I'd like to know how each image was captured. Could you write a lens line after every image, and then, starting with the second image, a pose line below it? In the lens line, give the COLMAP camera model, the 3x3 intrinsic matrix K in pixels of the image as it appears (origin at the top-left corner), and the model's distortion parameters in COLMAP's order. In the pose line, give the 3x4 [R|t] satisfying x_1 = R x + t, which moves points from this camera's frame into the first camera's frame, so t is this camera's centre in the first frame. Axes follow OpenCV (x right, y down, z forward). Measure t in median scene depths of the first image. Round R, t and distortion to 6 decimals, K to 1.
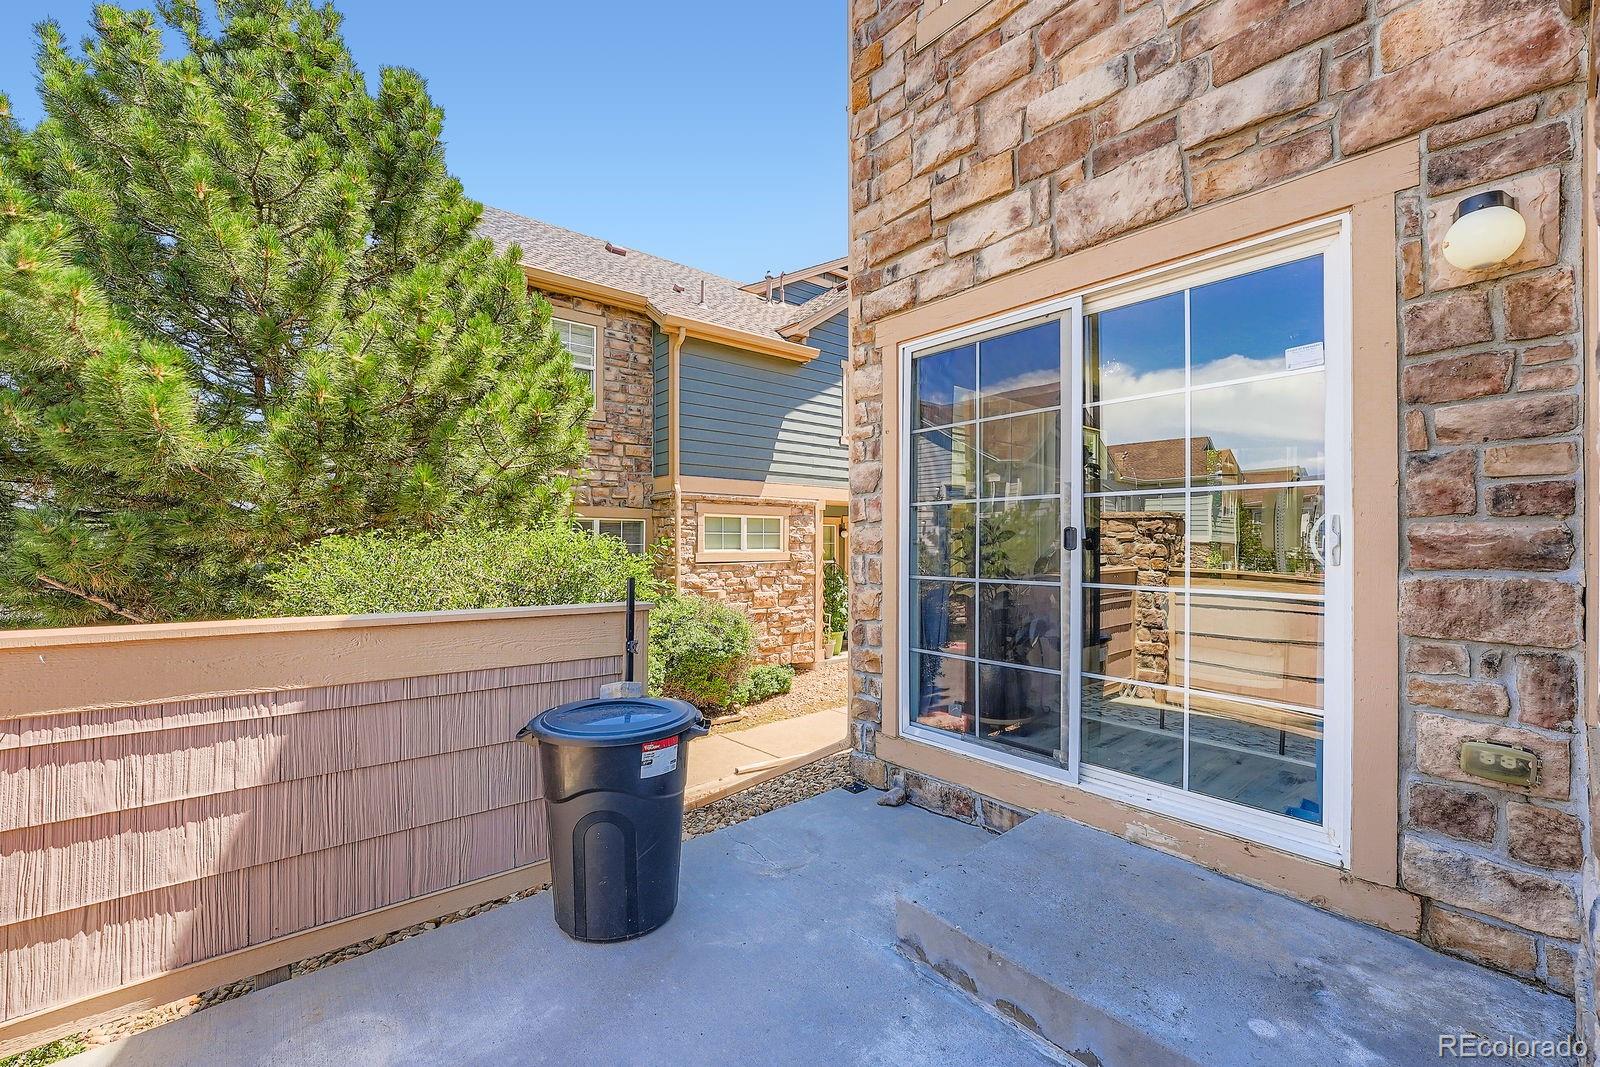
lens RADIAL K [[648.2, 0, 808.3], [0, 648.2, 539.9], [0, 0, 1]] dist [-0.013448, 0.000218]
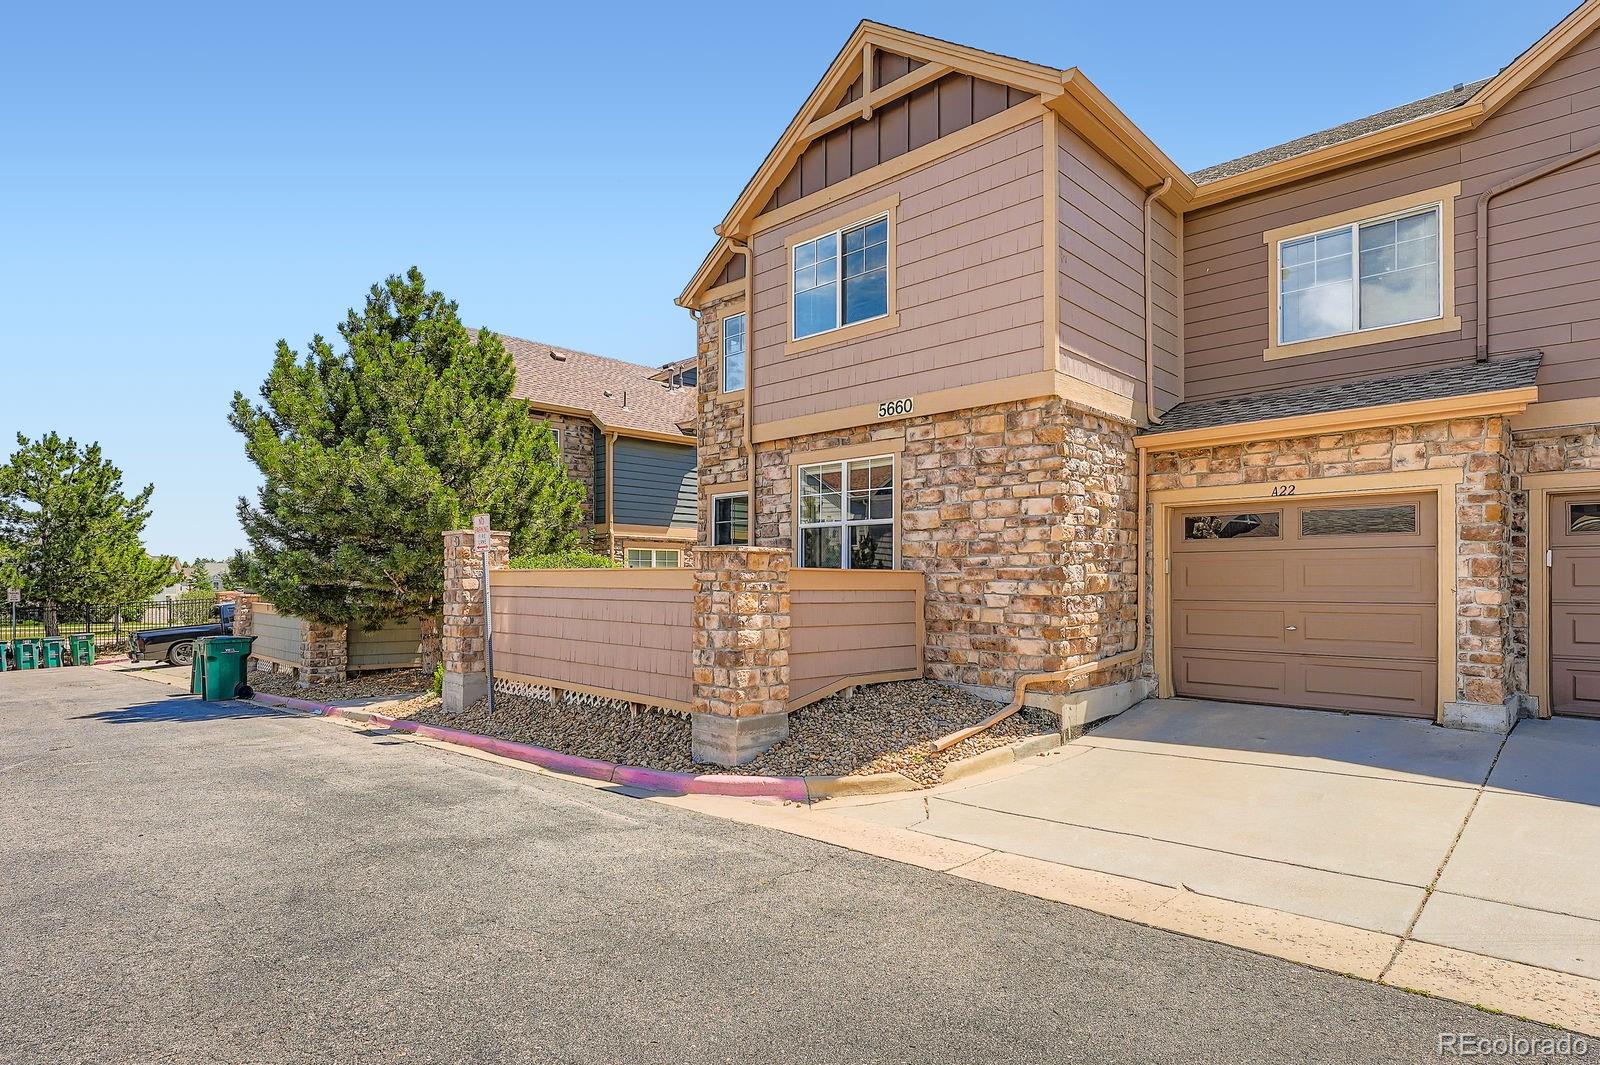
lens RADIAL K [[852.5, 0, 848.5], [0, 852.5, 572.4], [0, 0, 1]] dist [-0.004714, -0.000274]
pose [[0.989936, -0.001971, 0.141504, 0.202196], [0.003420, 0.999944, -0.009996, 0.114032], [-0.141477, 0.010379, 0.989887, -3.050680]]
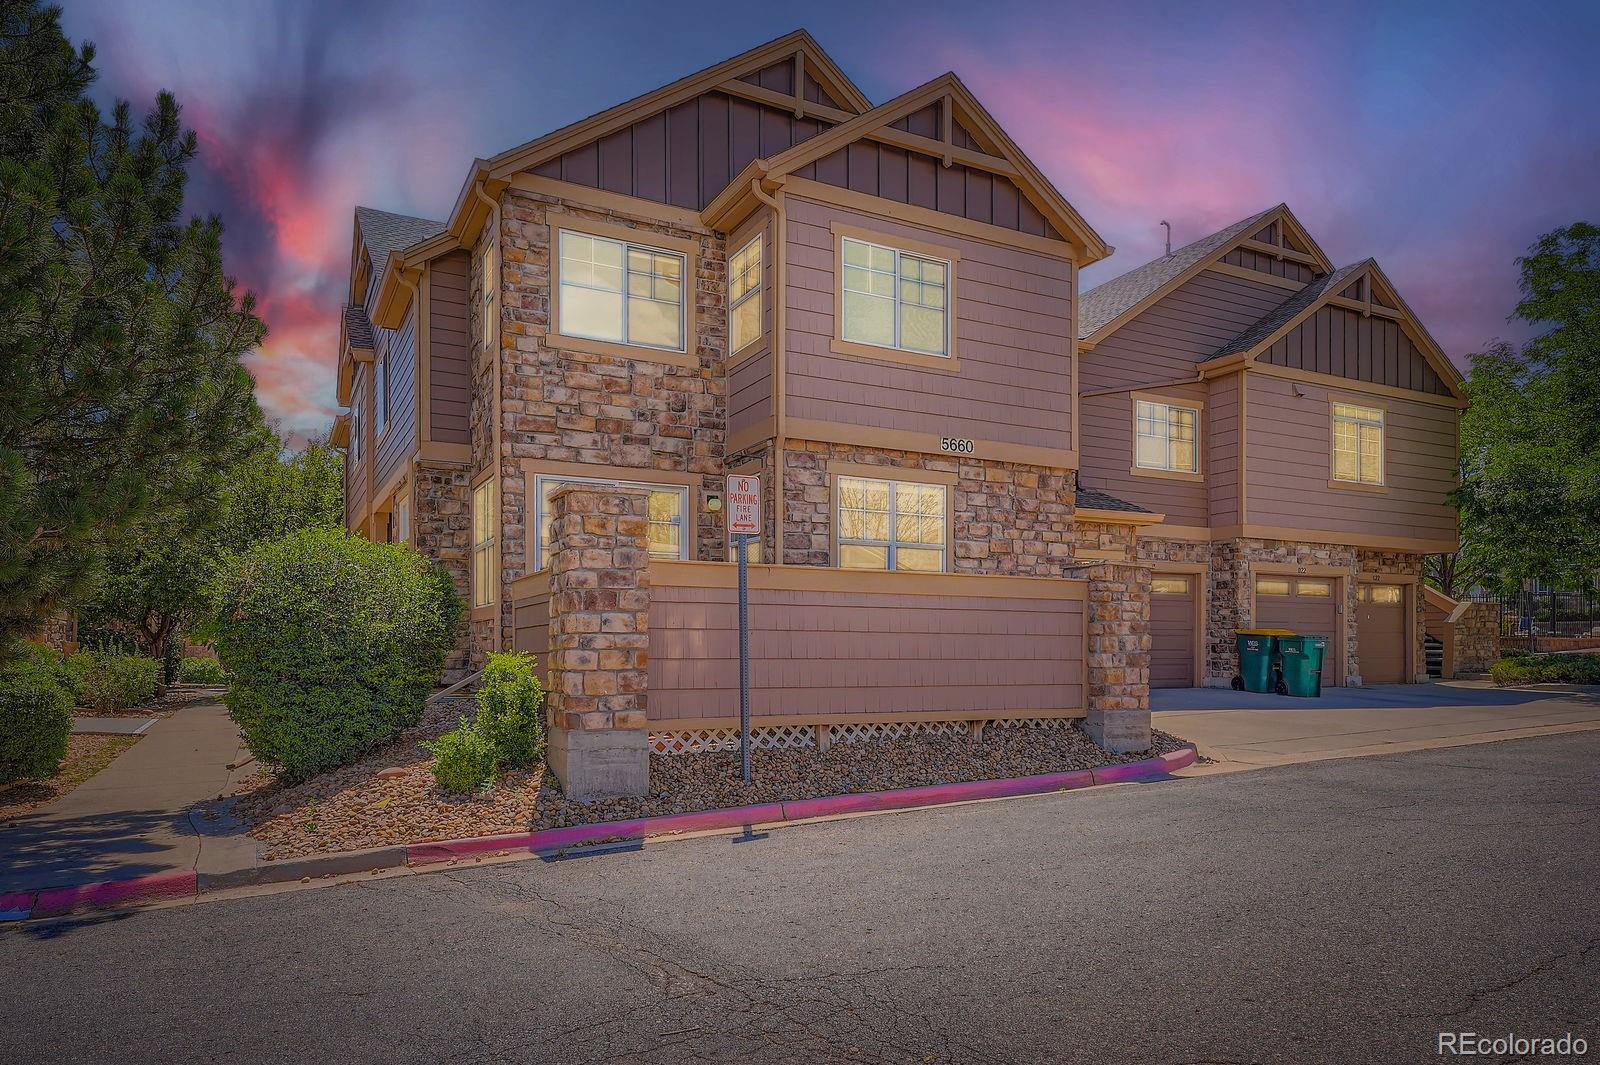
lens RADIAL K [[959.8, 0, 836.4], [0, 959.8, 644.0], [0, 0, 1]] dist [0.009458, 0.000517]
pose [[0.211091, -0.001298, 0.977465, -2.688587], [0.000225, 0.999999, 0.001279, 0.257846], [-0.977466, -0.000050, 0.211092, -0.648363]]
